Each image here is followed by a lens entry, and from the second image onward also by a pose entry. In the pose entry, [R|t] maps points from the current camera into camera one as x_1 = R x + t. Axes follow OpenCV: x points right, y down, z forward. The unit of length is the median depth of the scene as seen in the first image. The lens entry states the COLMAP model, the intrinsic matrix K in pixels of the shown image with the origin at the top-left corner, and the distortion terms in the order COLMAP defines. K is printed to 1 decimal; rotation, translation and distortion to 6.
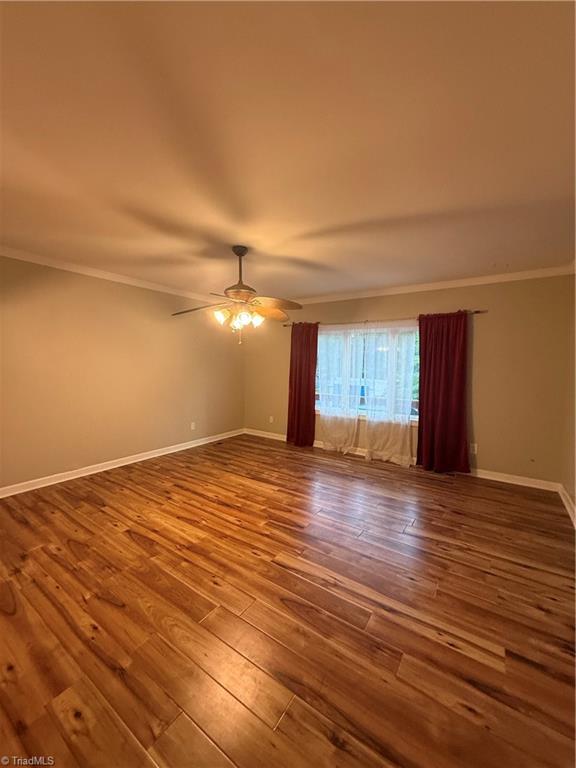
lens RADIAL K [[305.5, 0, 287.9], [0, 305.5, 387.2], [0, 0, 1]] dist [-0.000149, -0.000089]
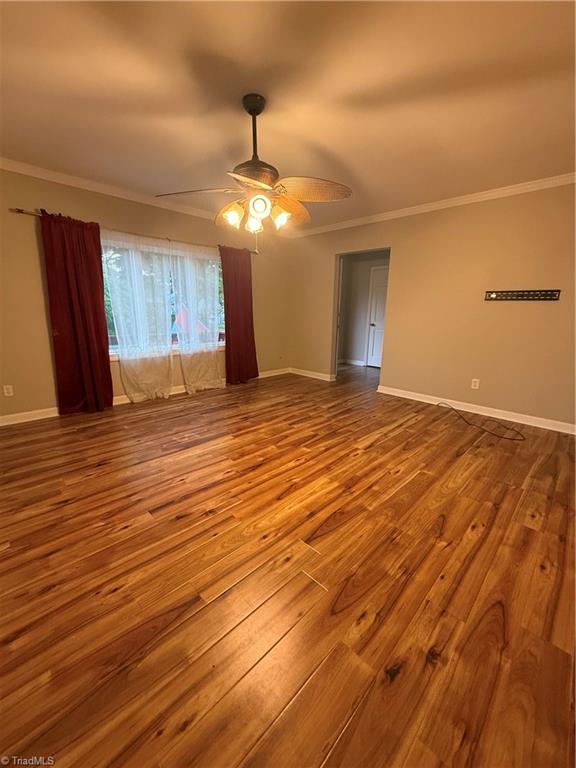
lens RADIAL K [[305.5, 0, 288.8], [0, 305.5, 383.1], [0, 0, 1]] dist [-0.000149, -0.000089]
pose [[0.187912, -0.240889, 0.952188, -0.973601], [0.062834, 0.970420, 0.233102, -0.004810], [-0.980174, 0.016027, 0.197490, 0.829110]]
